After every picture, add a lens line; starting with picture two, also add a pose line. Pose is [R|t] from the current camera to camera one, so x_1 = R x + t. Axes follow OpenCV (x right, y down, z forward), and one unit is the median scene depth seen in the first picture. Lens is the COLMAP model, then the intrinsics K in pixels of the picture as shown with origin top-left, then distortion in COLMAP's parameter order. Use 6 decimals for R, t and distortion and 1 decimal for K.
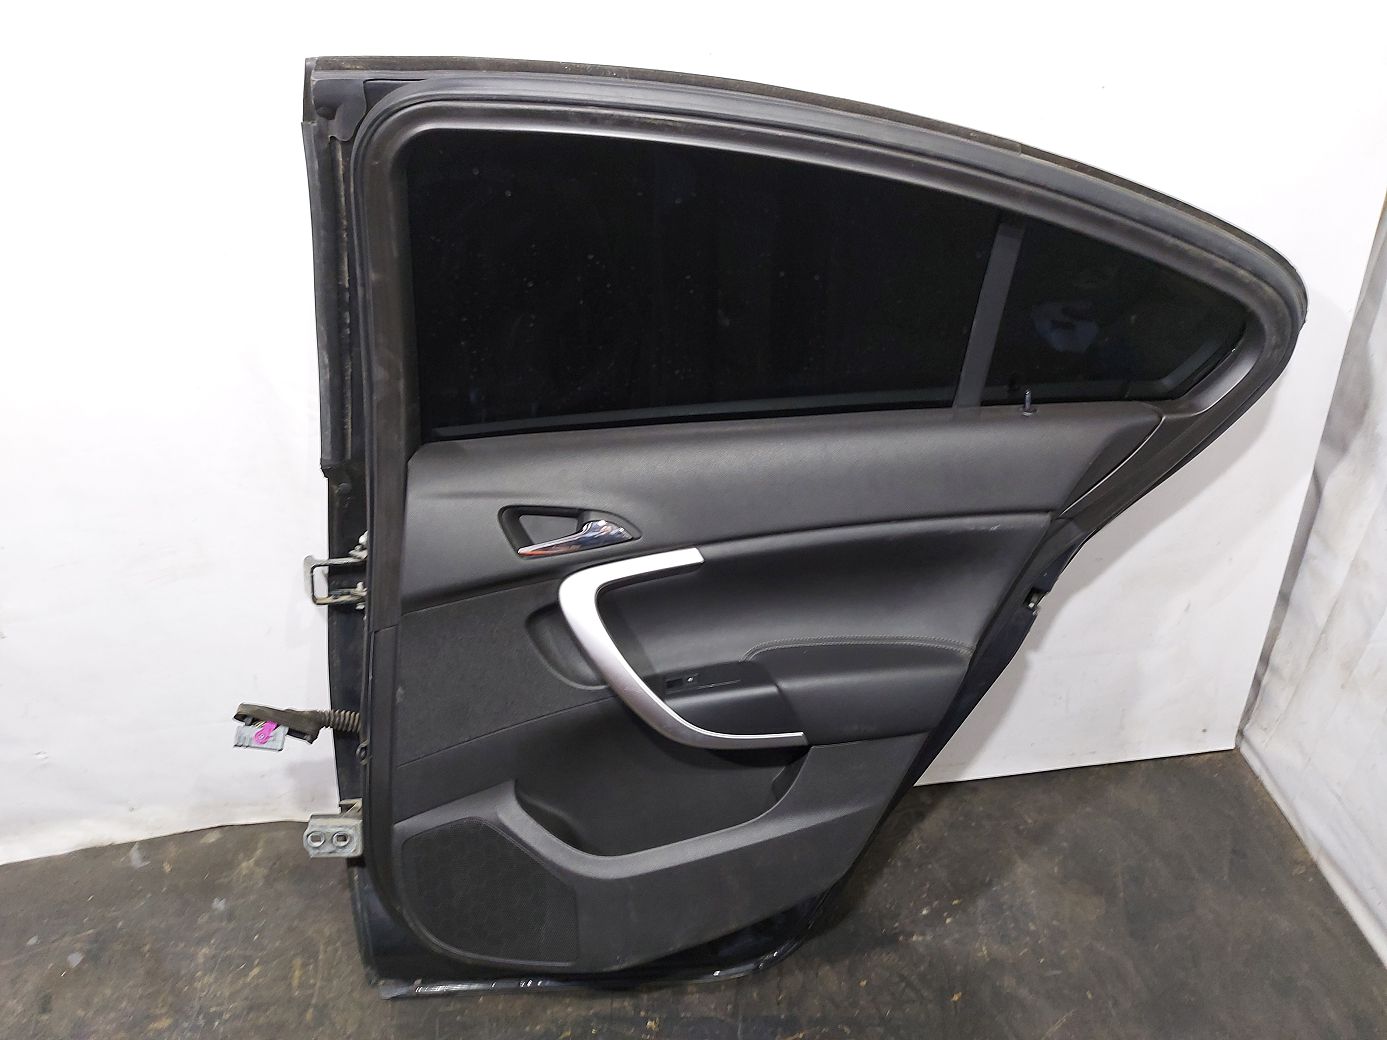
lens RADIAL K [[996.4, 0, 693.0], [0, 996.4, 489.1], [0, 0, 1]] dist [0.070371, -0.083425]
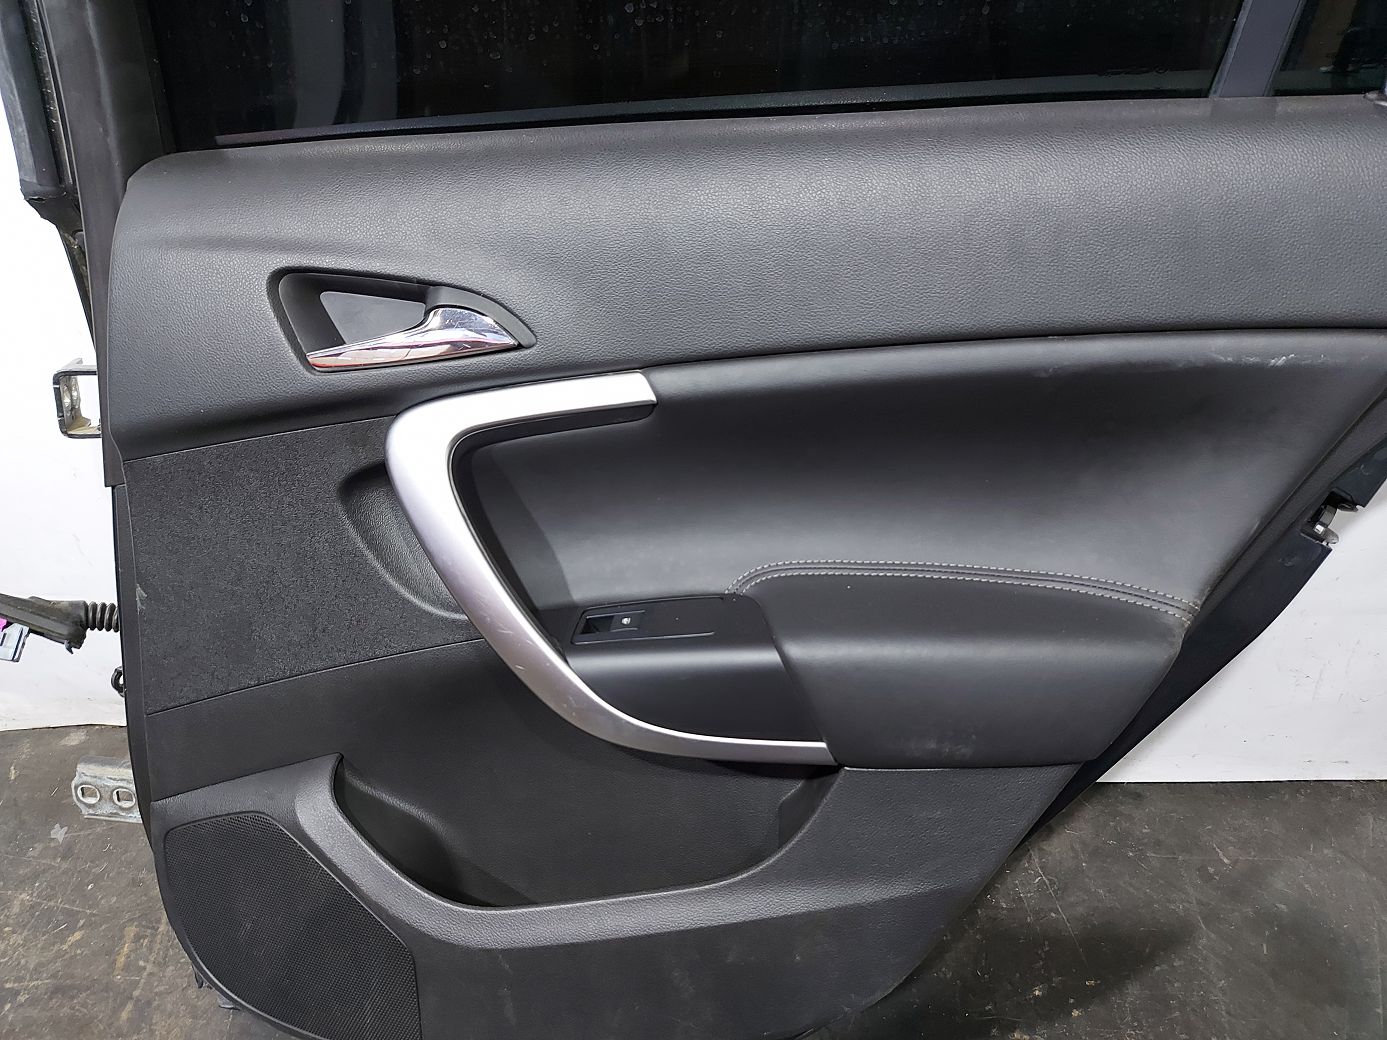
lens RADIAL K [[996.4, 0, 693.0], [0, 996.4, 489.1], [0, 0, 1]] dist [0.070371, -0.083425]
pose [[0.988711, 0.071411, -0.131725, 0.096042], [-0.053888, 0.989770, 0.132102, 0.047608], [0.139811, -0.123512, 0.982445, 0.477608]]
